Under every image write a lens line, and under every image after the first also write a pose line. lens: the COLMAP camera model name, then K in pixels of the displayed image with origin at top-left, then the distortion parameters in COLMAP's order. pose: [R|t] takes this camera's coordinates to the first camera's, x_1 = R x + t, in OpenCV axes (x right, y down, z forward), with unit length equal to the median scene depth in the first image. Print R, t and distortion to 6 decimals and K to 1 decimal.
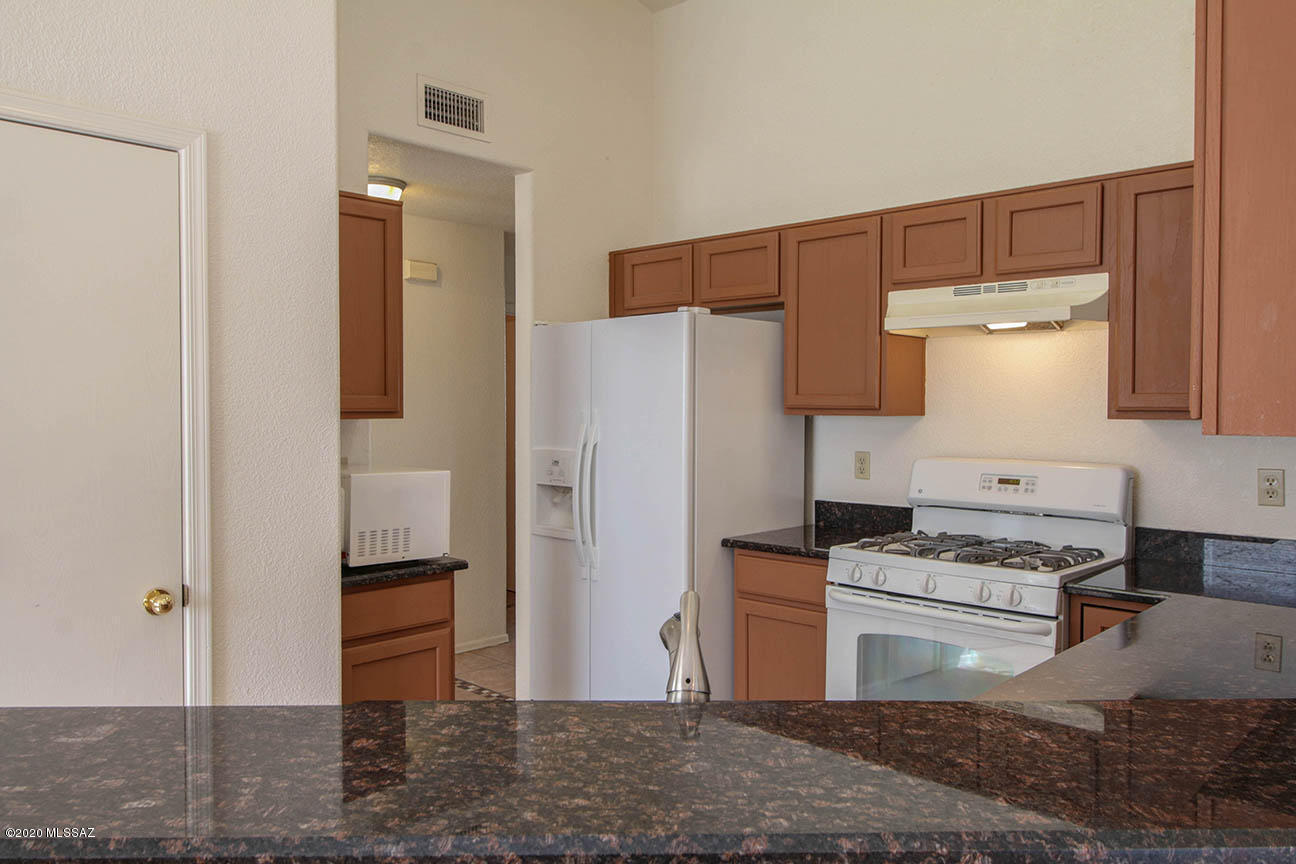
lens RADIAL K [[932.8, 0, 641.7], [0, 932.8, 422.2], [0, 0, 1]] dist [0.009328, -0.000125]
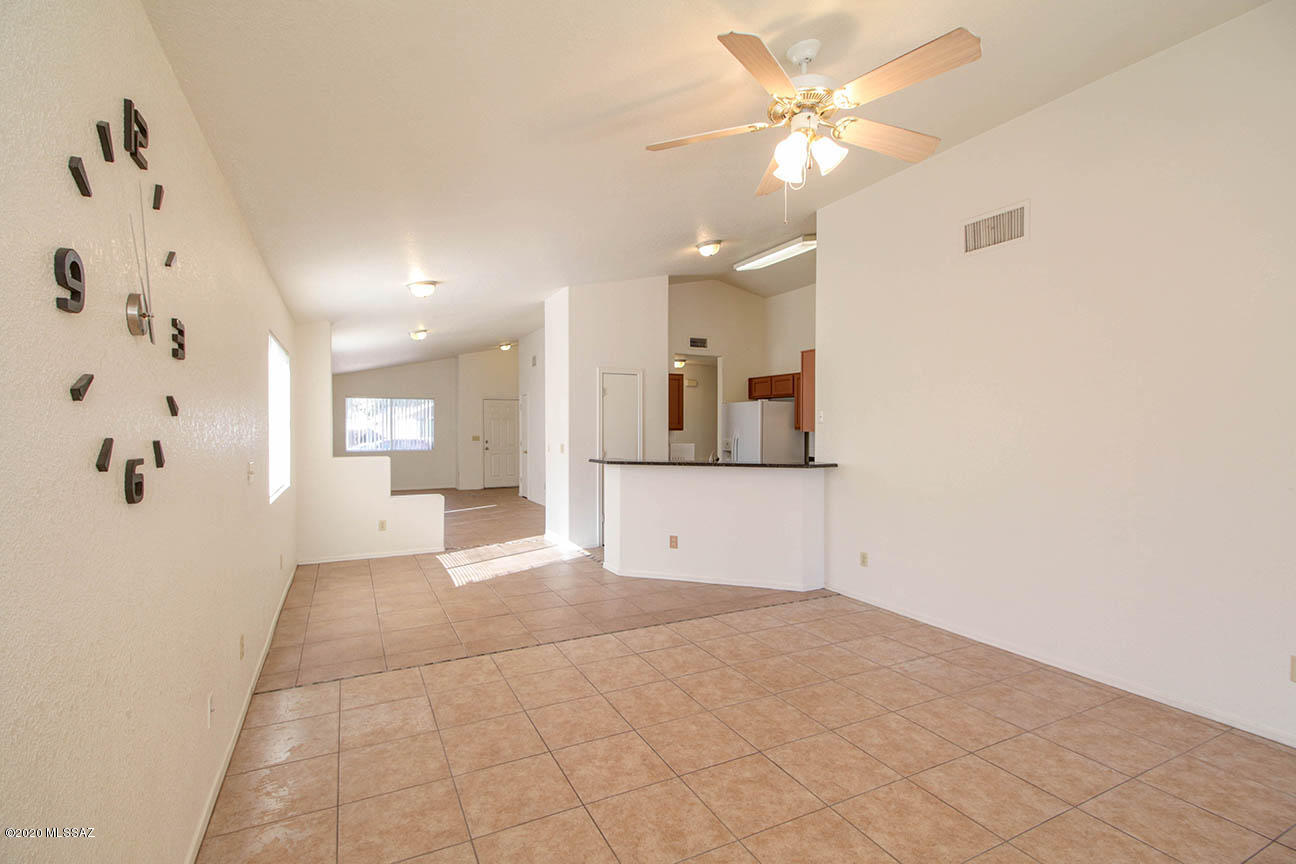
lens RADIAL K [[590.9, 0, 641.2], [0, 590.9, 429.3], [0, 0, 1]] dist [0.023122, -0.011324]
pose [[0.942811, -0.000085, -0.333328, 0.362029], [-0.004244, 0.999916, -0.012261, 0.019966], [0.333301, 0.012975, 0.942731, -1.251452]]
